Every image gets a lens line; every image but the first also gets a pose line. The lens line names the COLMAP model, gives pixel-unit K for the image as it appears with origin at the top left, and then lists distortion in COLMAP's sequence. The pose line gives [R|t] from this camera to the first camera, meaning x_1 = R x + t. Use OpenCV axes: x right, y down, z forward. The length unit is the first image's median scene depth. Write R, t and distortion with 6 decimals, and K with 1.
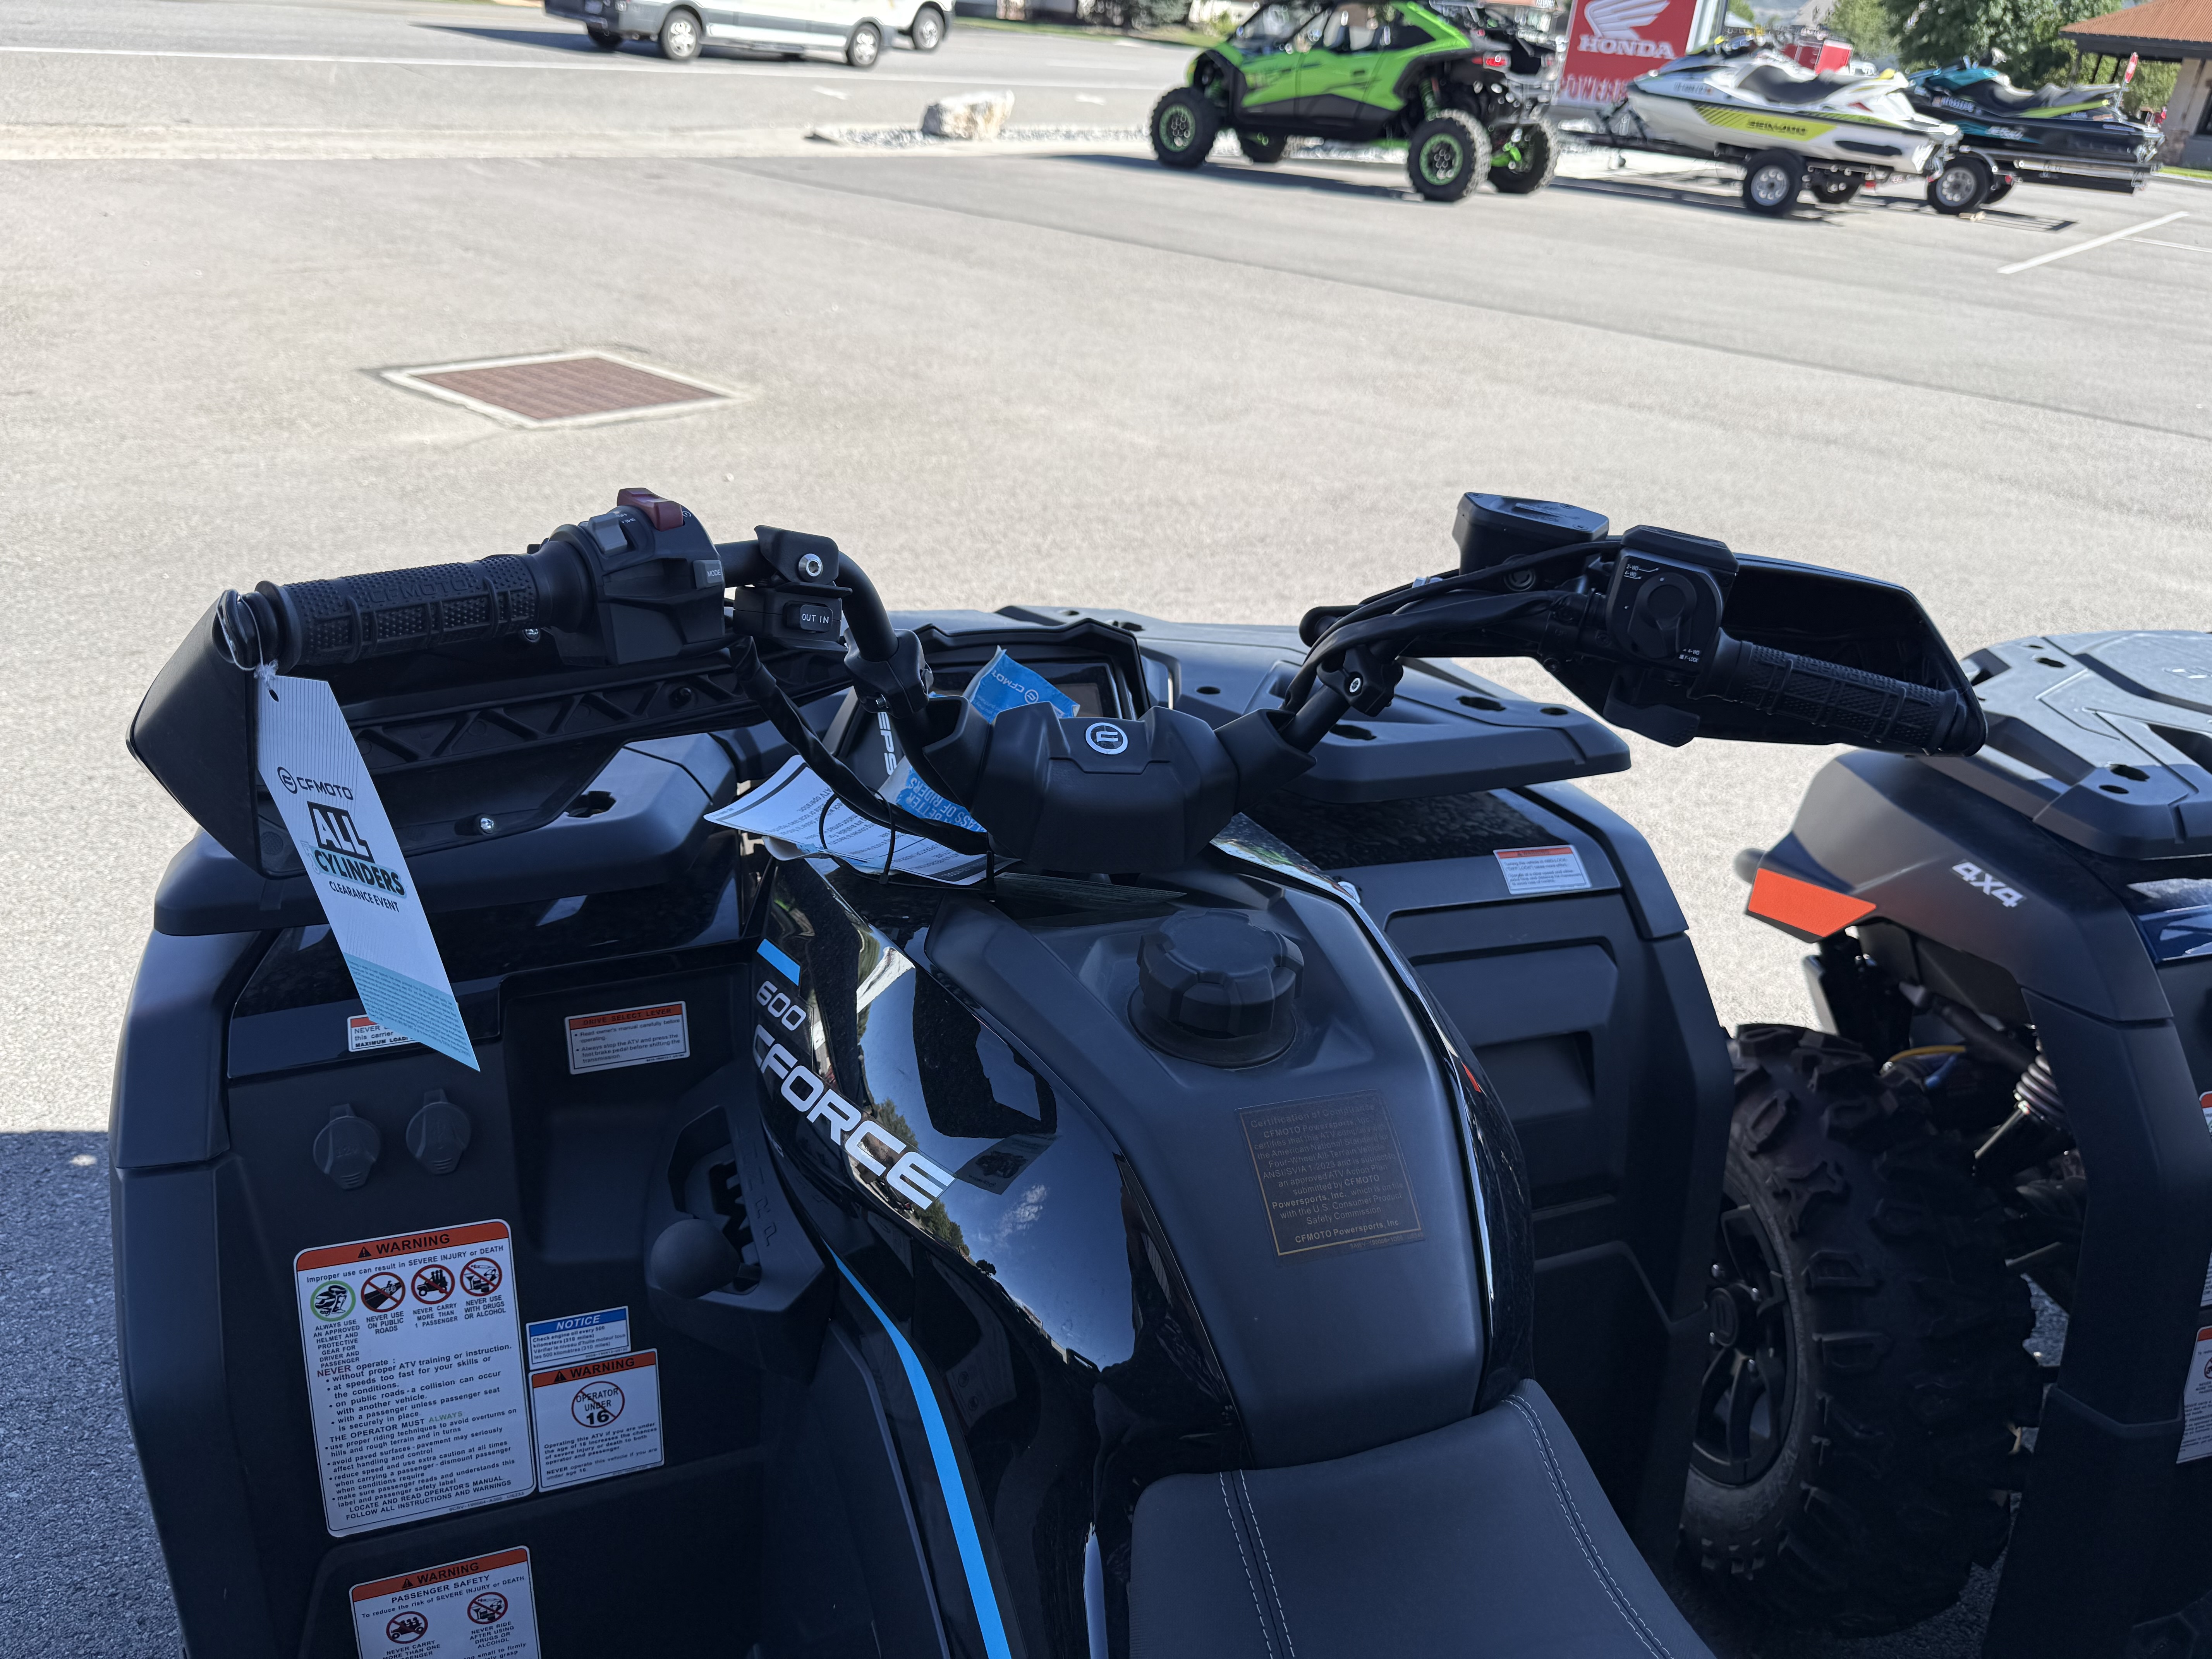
lens RADIAL K [[1593.4, 0, 1097.8], [0, 1593.4, 845.3], [0, 0, 1]] dist [0.029201, -0.044483]
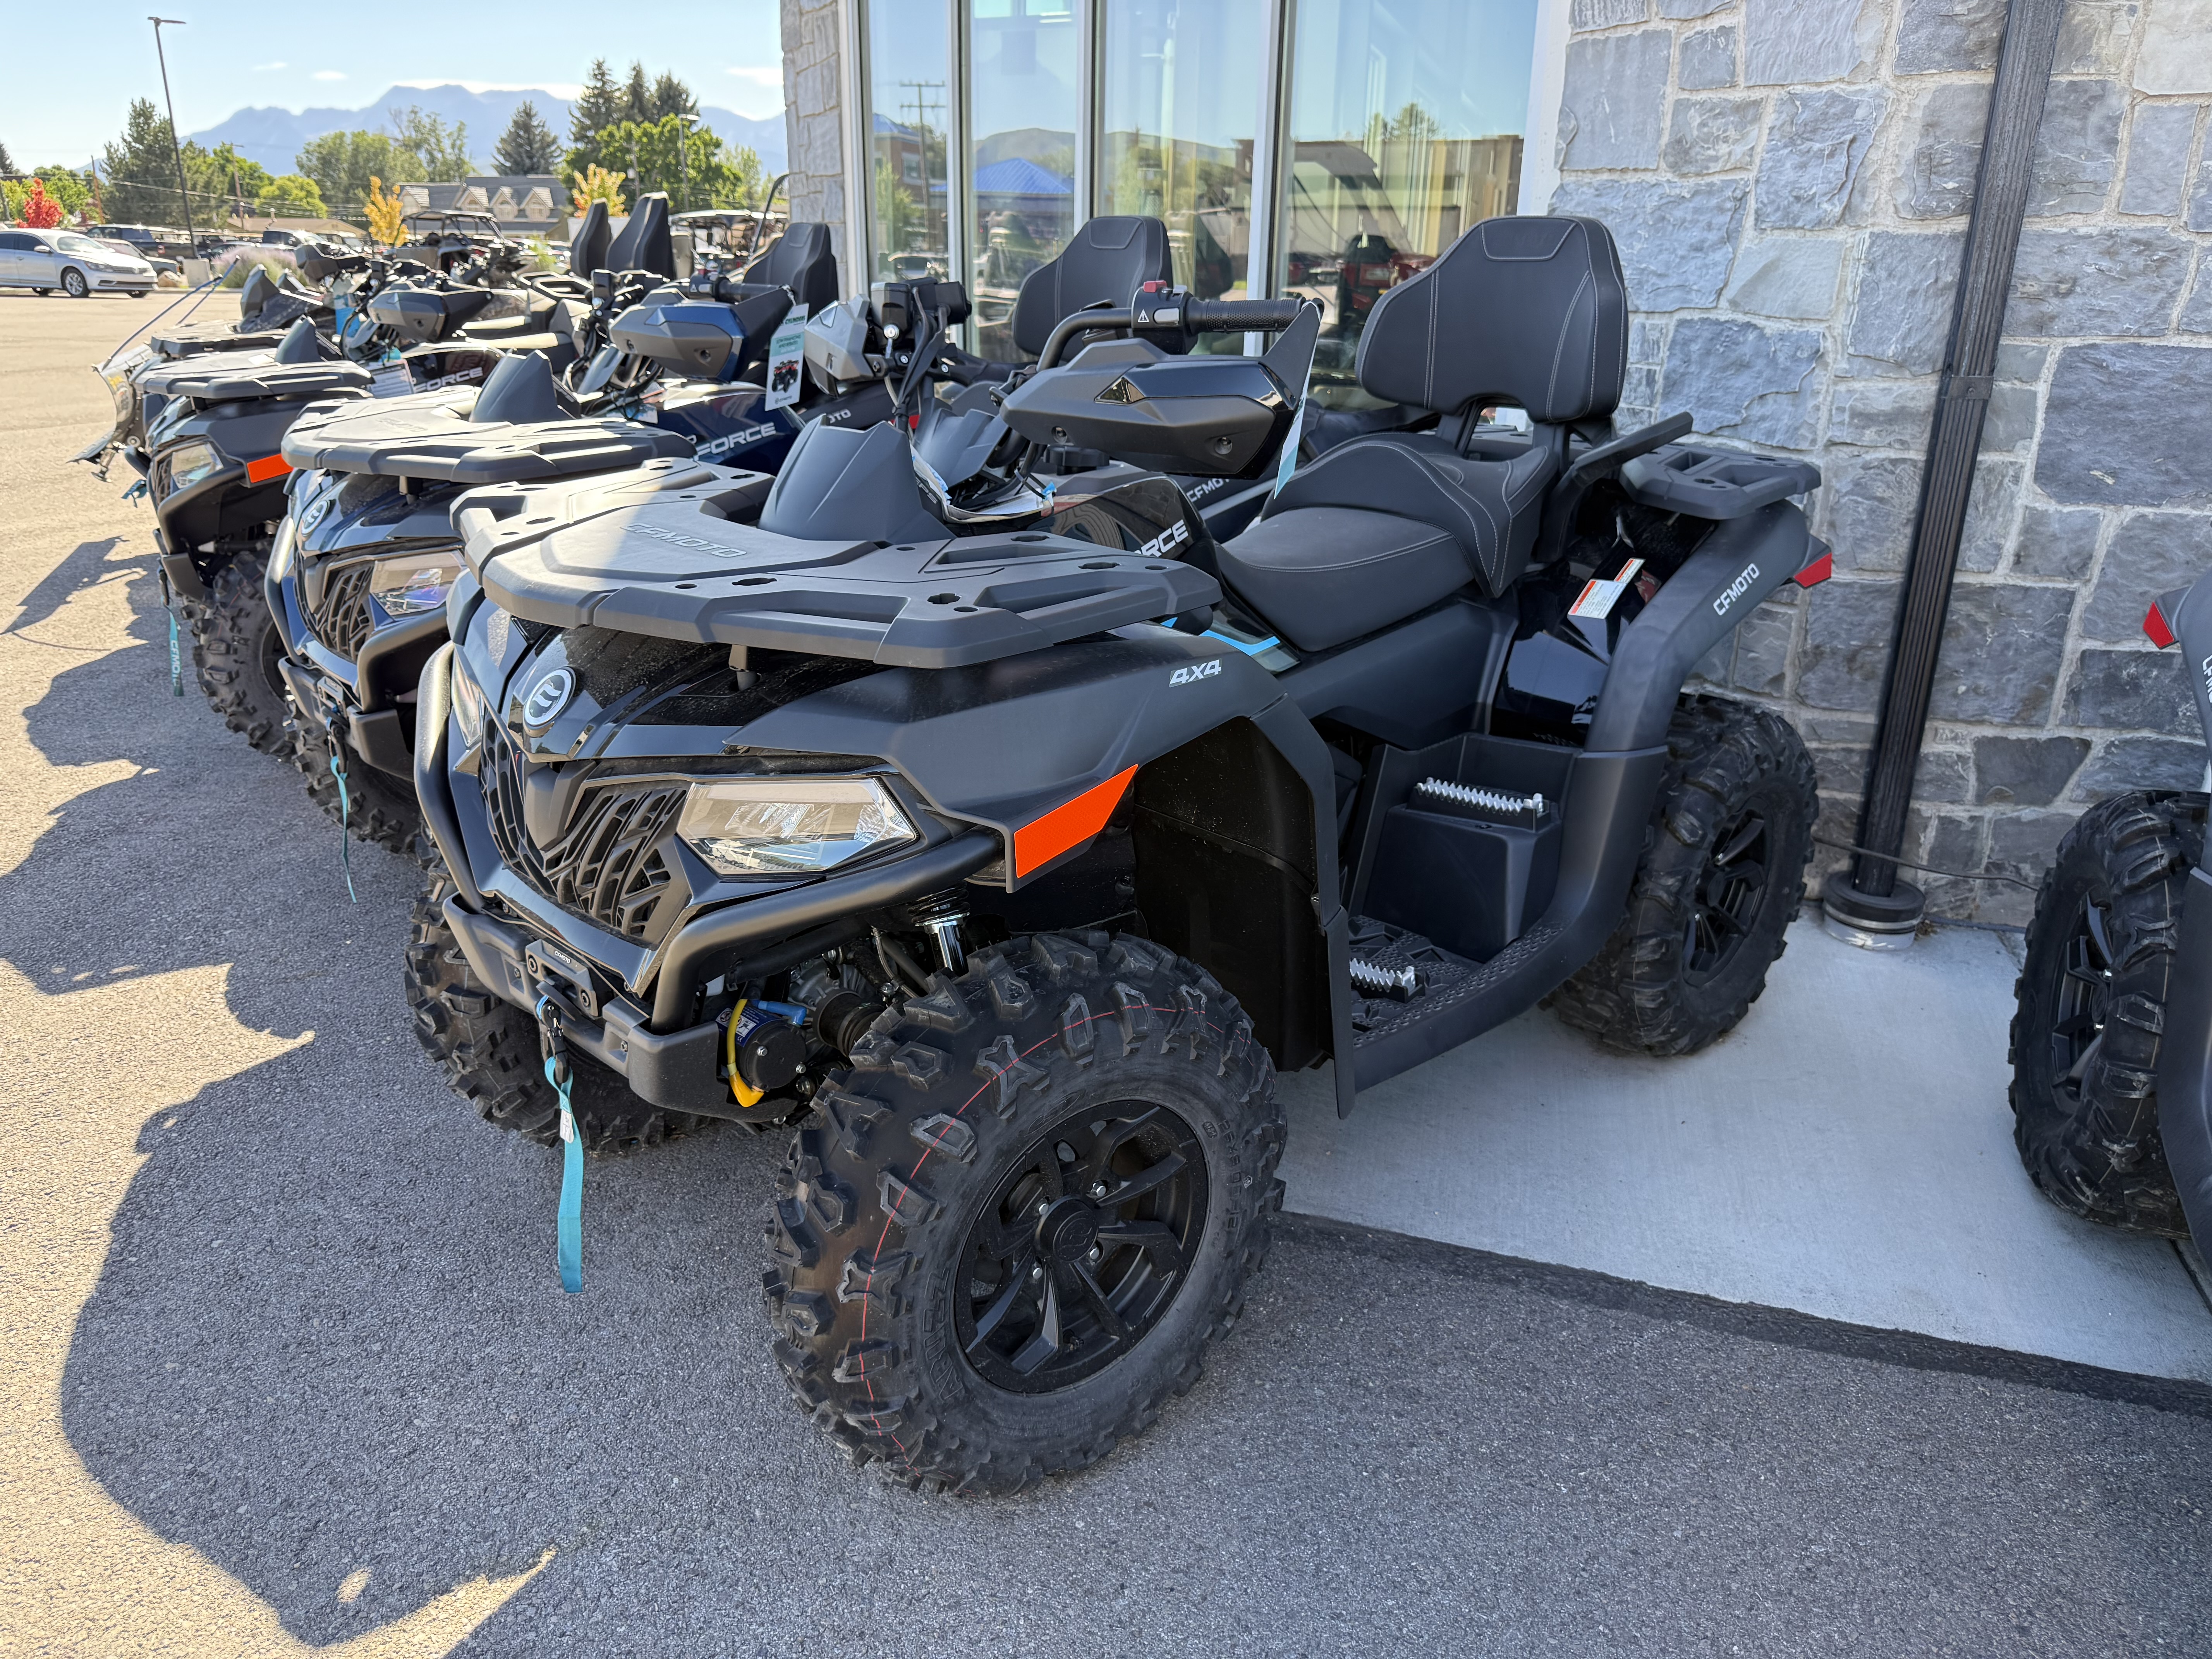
lens RADIAL K [[1593.4, 0, 1112.1], [0, 1593.4, 812.5], [0, 0, 1]] dist [0.029201, -0.044483]
pose [[-0.379155, -0.396612, 0.836027, -1.267586], [0.382223, 0.755679, 0.531841, -0.455190], [-0.842702, 0.521199, -0.134925, 0.877487]]
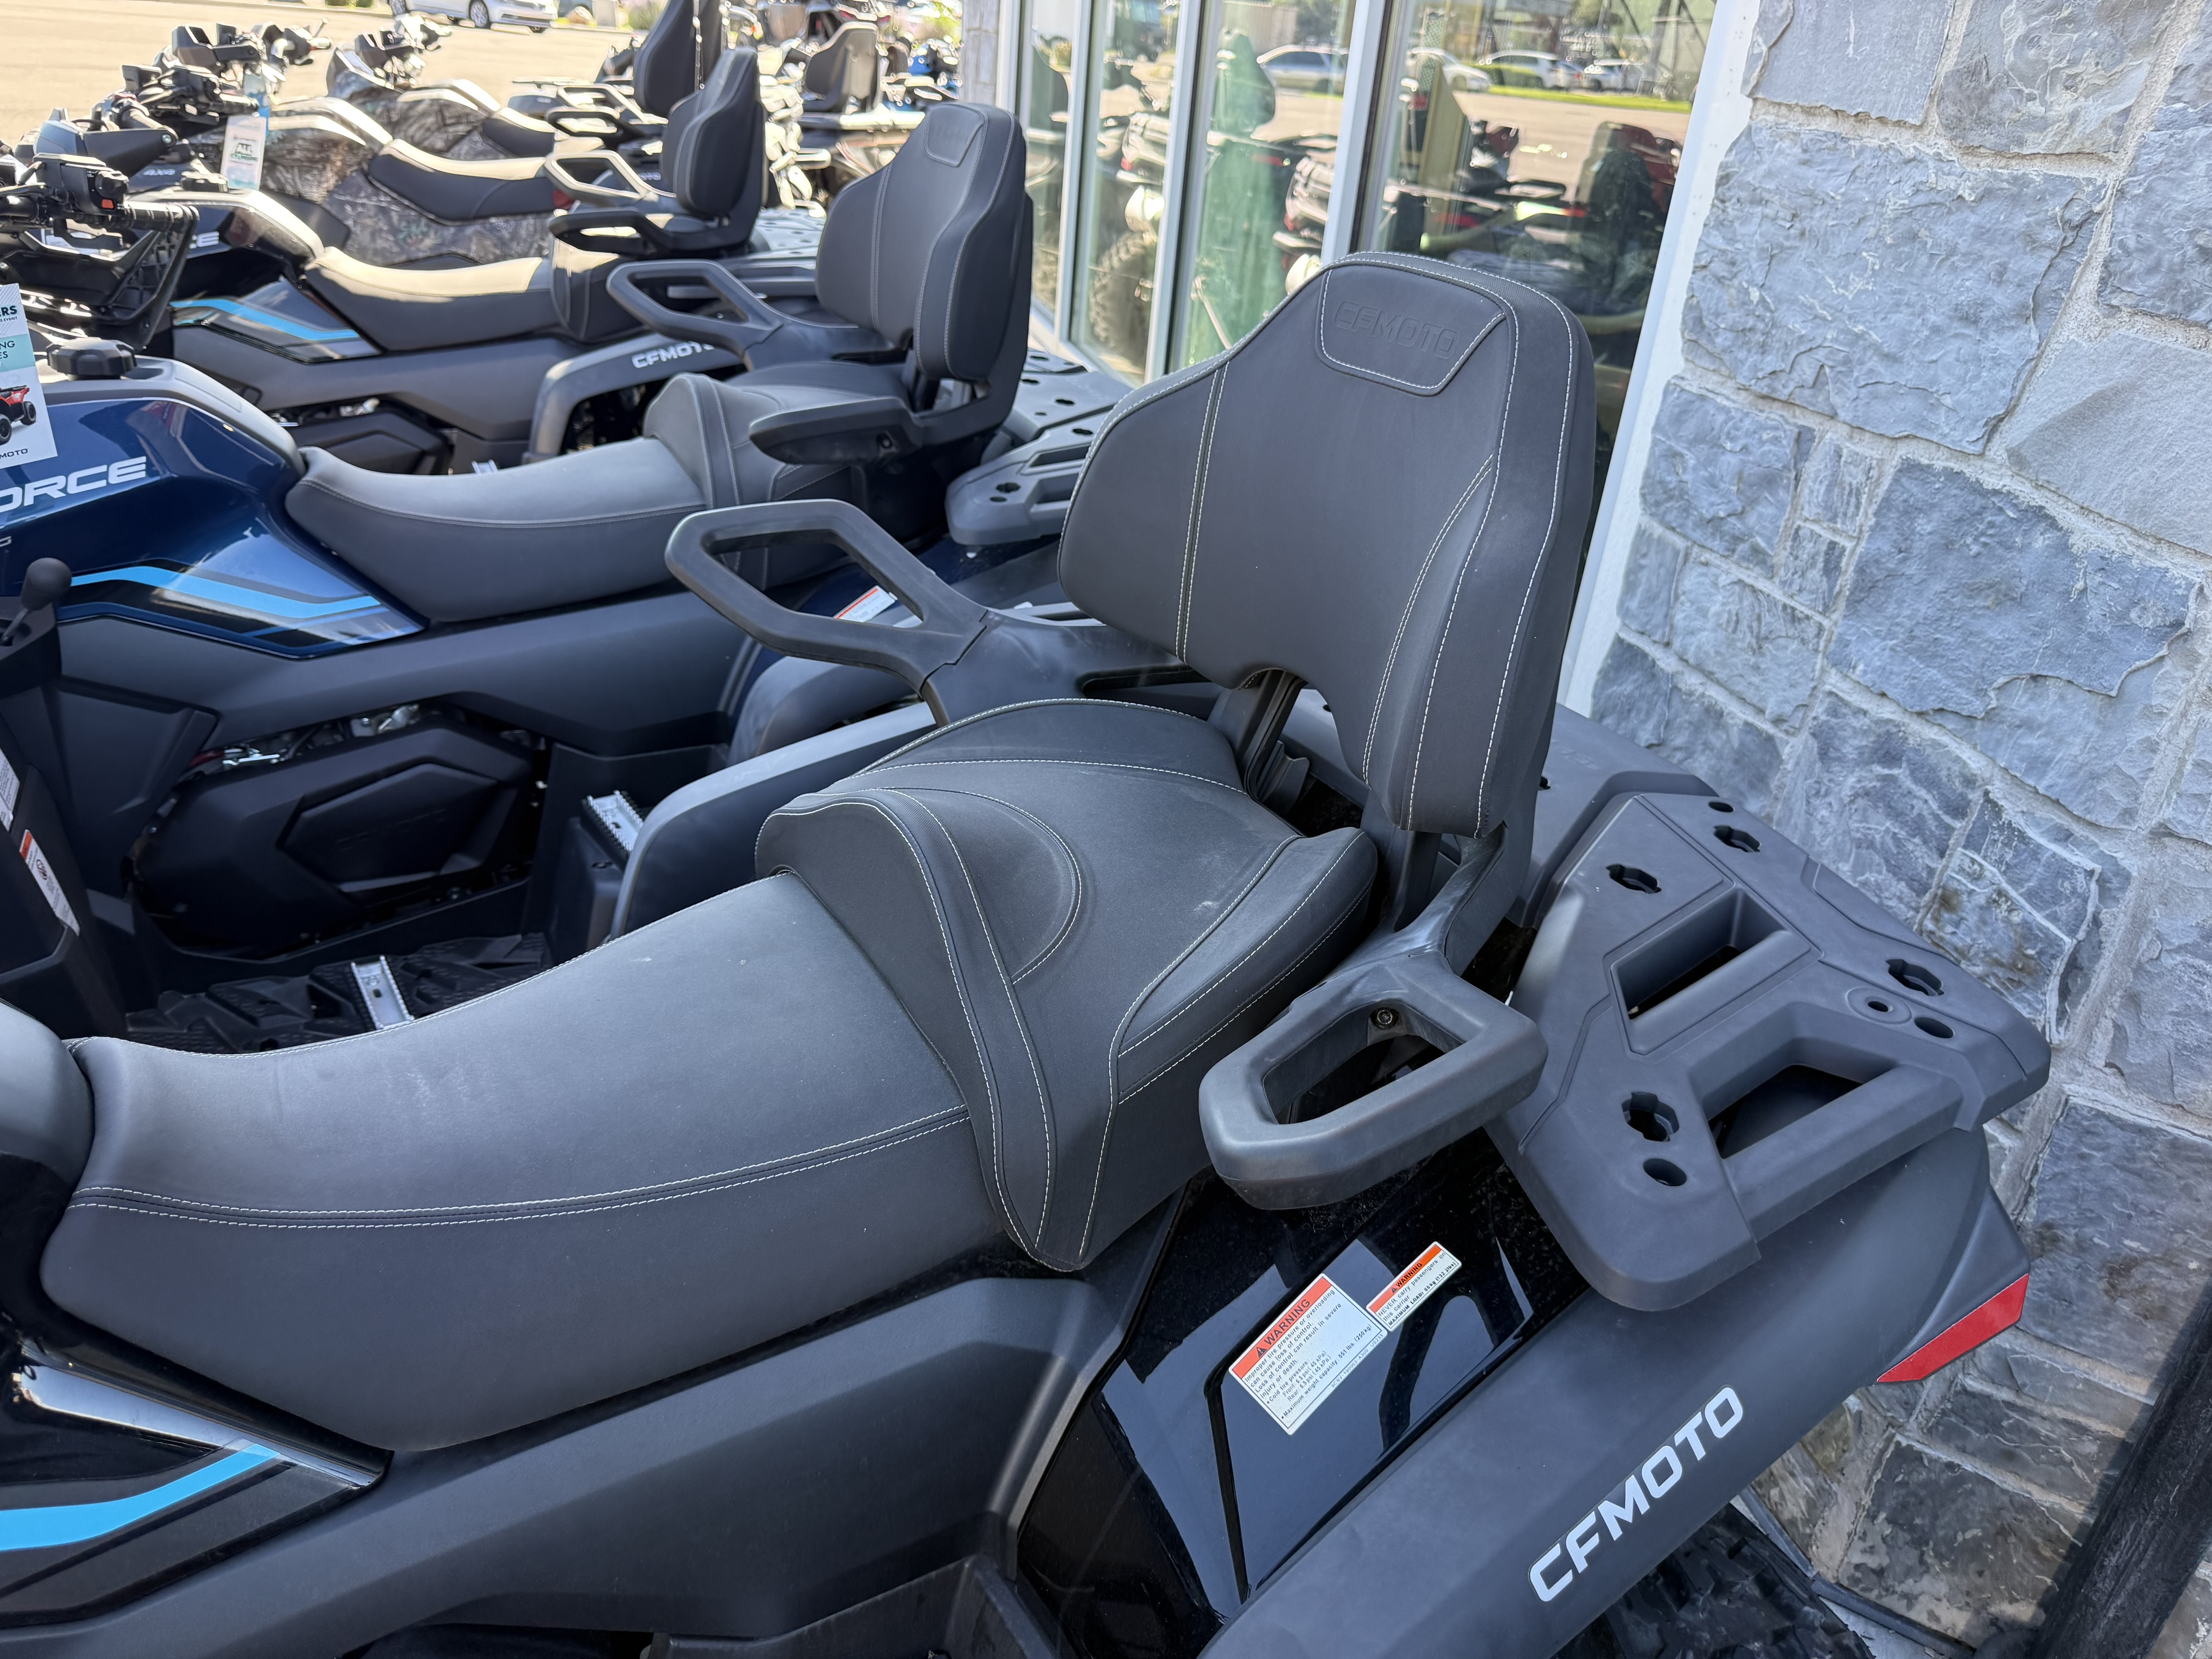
lens RADIAL K [[1593.4, 0, 1126.9], [0, 1593.4, 808.1], [0, 0, 1]] dist [0.029201, -0.044483]
pose [[-0.134937, -0.530651, 0.836780, -0.390953], [0.367645, 0.757408, 0.539602, -0.080247], [-0.920124, 0.380451, 0.092889, 0.038297]]
